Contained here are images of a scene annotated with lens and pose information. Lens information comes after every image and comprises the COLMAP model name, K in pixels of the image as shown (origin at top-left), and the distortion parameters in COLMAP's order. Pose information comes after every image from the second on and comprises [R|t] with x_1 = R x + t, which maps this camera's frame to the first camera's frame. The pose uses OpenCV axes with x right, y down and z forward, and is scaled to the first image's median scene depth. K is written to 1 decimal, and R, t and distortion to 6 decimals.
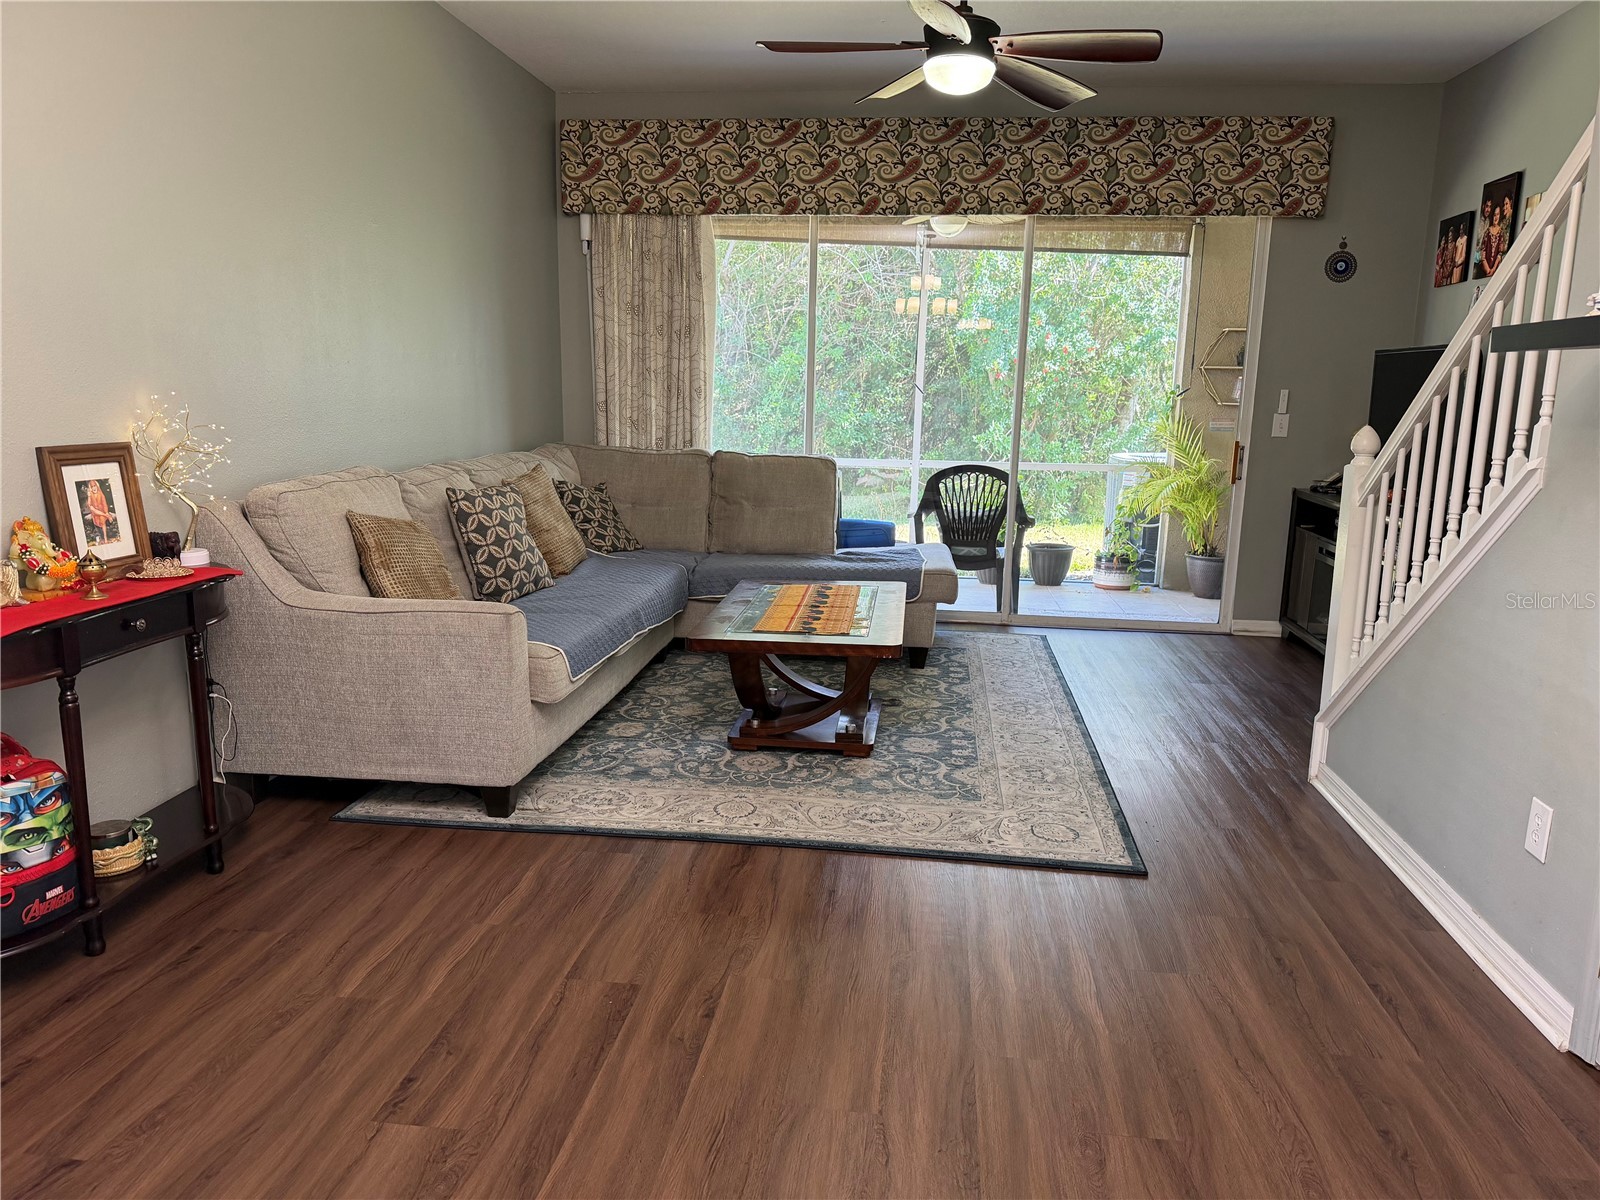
lens RADIAL K [[1121.1, 0, 800.0], [0, 1121.1, 600.0], [0, 0, 1]] dist [0.151535, -0.276309]
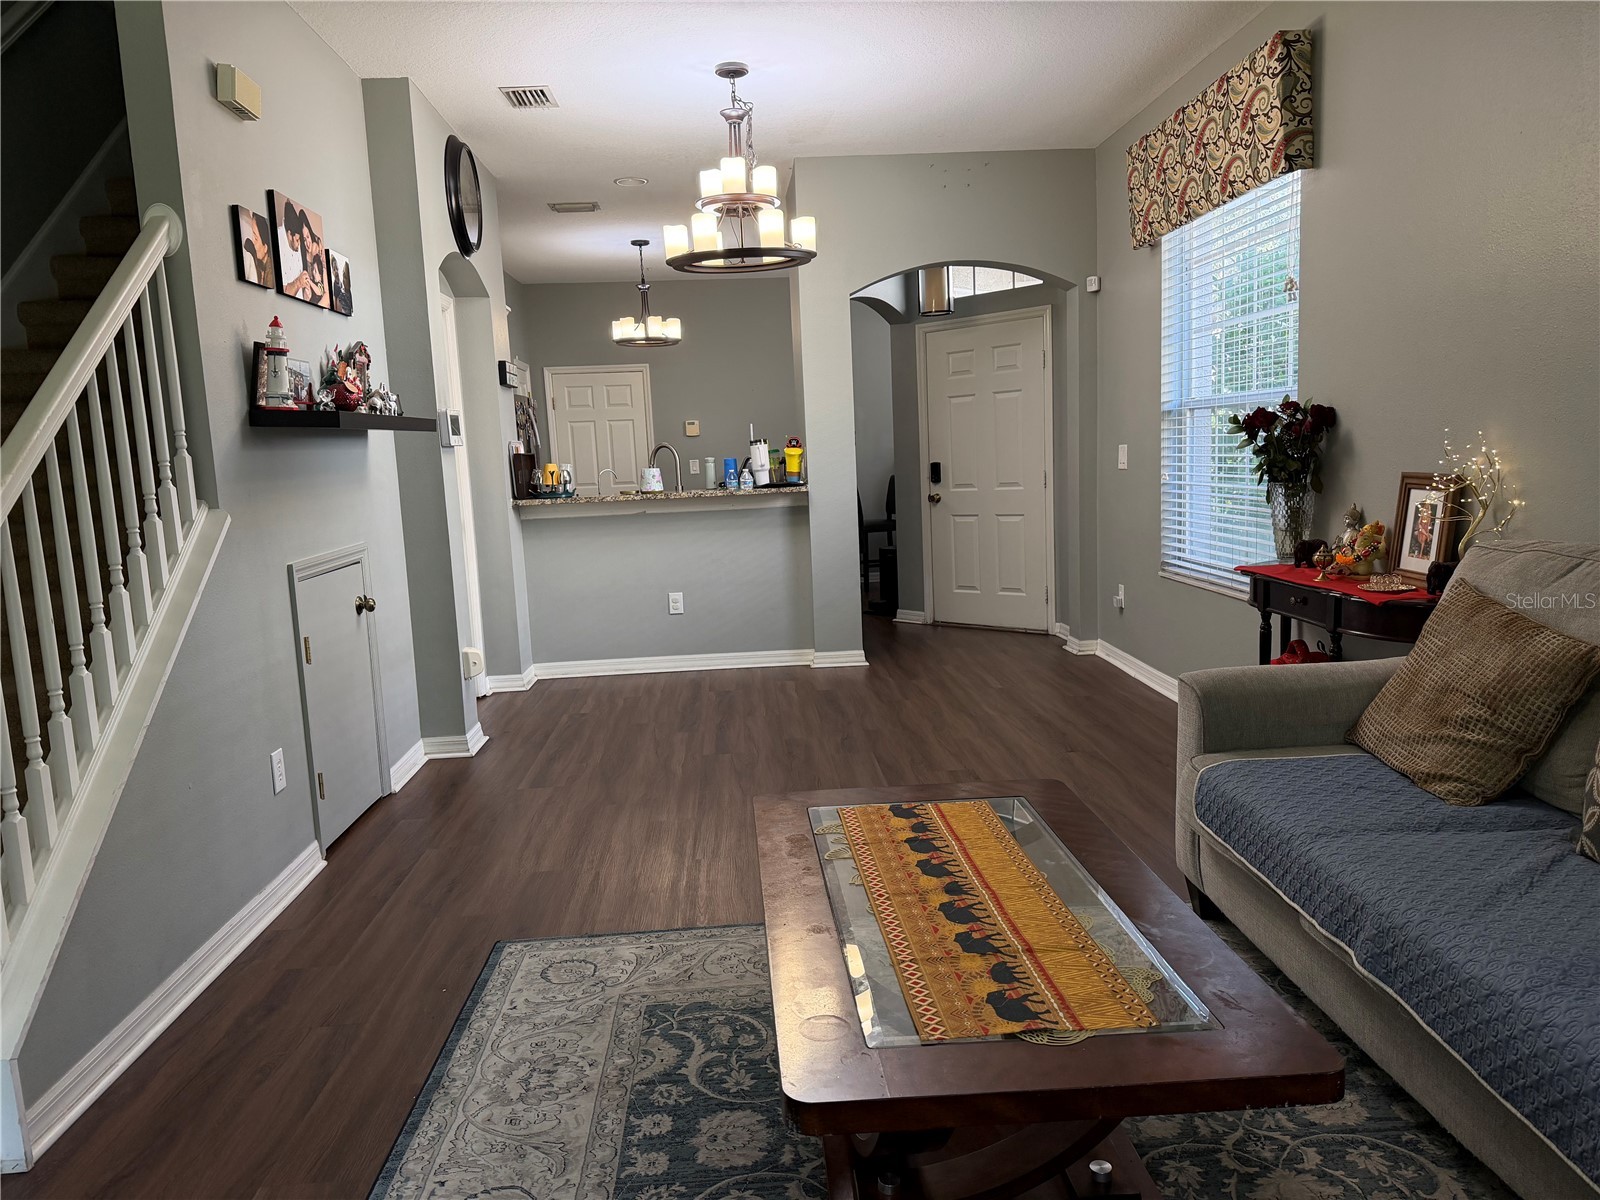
lens RADIAL K [[1116.4, 0, 800.0], [0, 1116.4, 600.0], [0, 0, 1]] dist [0.155458, -0.328340]
pose [[-0.983905, 0.047127, -0.172368, 0.146239], [-0.008429, 0.951282, 0.308206, -0.243784], [0.178495, 0.304699, -0.935574, 1.341683]]
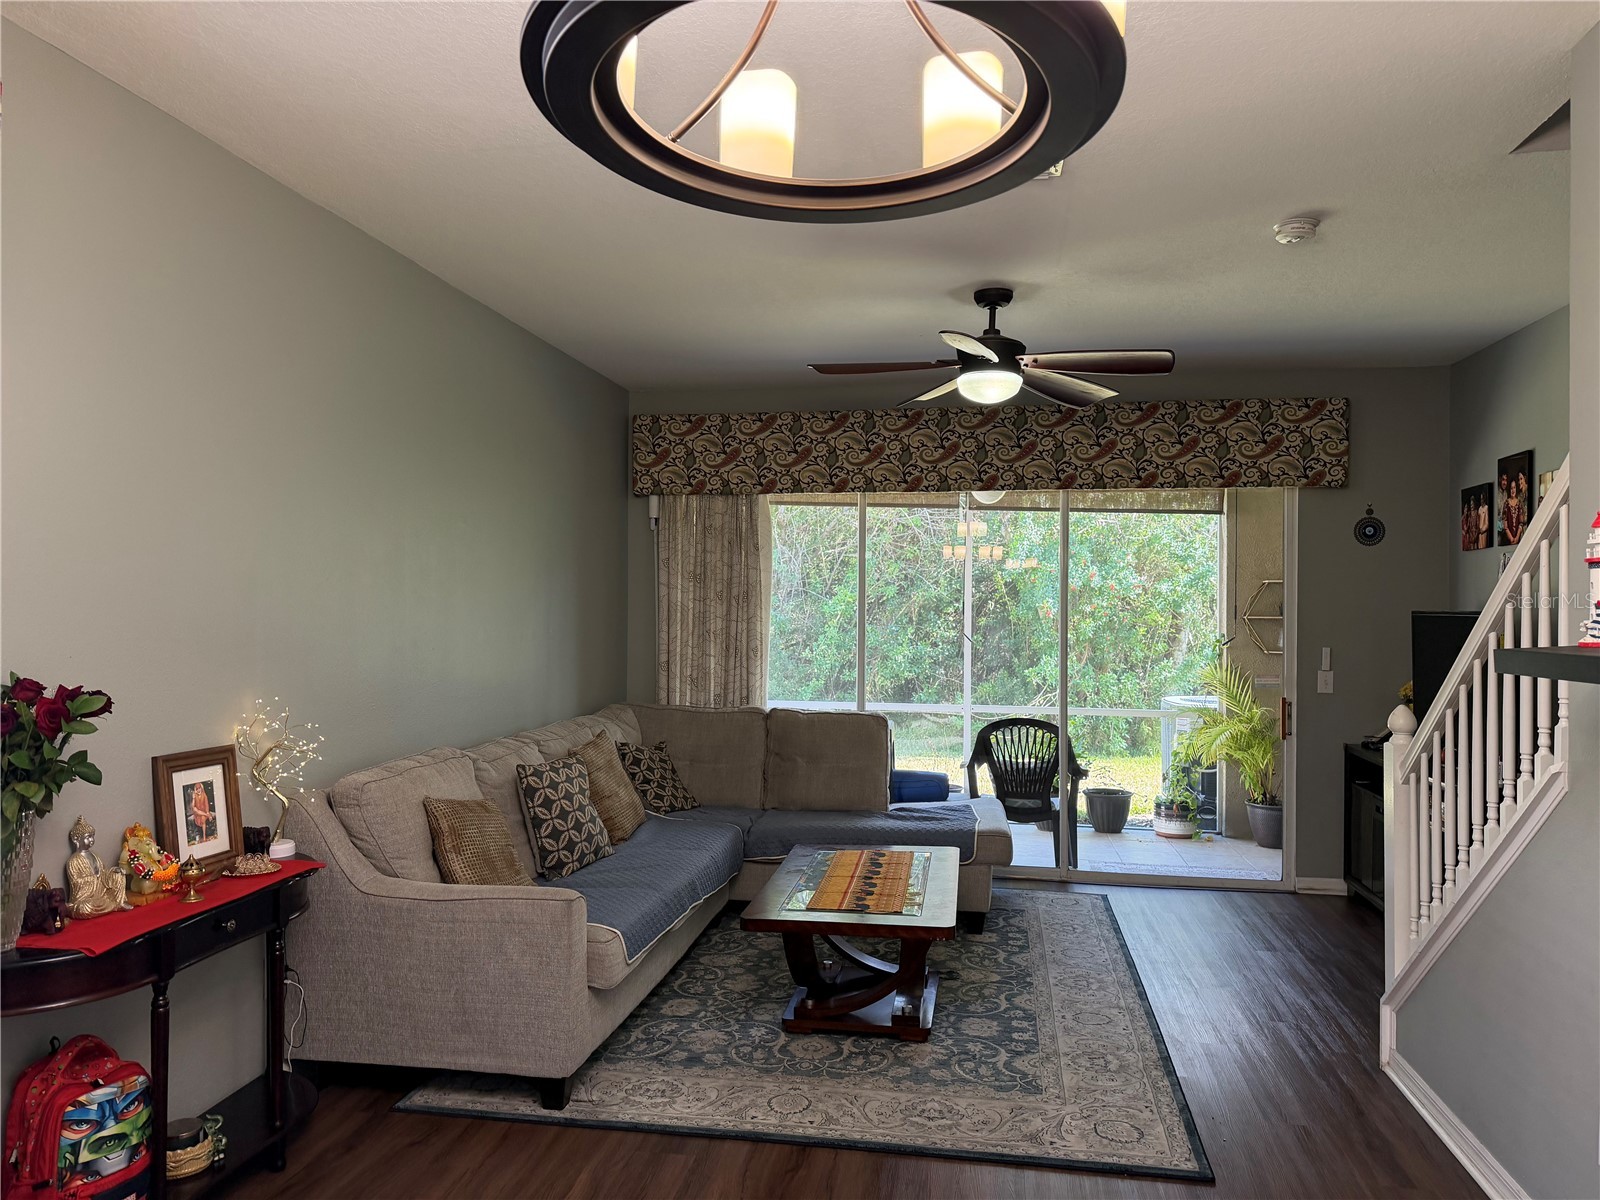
lens RADIAL K [[1116.4, 0, 800.0], [0, 1116.4, 600.0], [0, 0, 1]] dist [0.155458, -0.328340]
pose [[0.998701, -0.014442, -0.048871, 0.004965], [0.004679, 0.980938, -0.194265, -0.041744], [0.050745, 0.193784, 0.979731, -0.041674]]
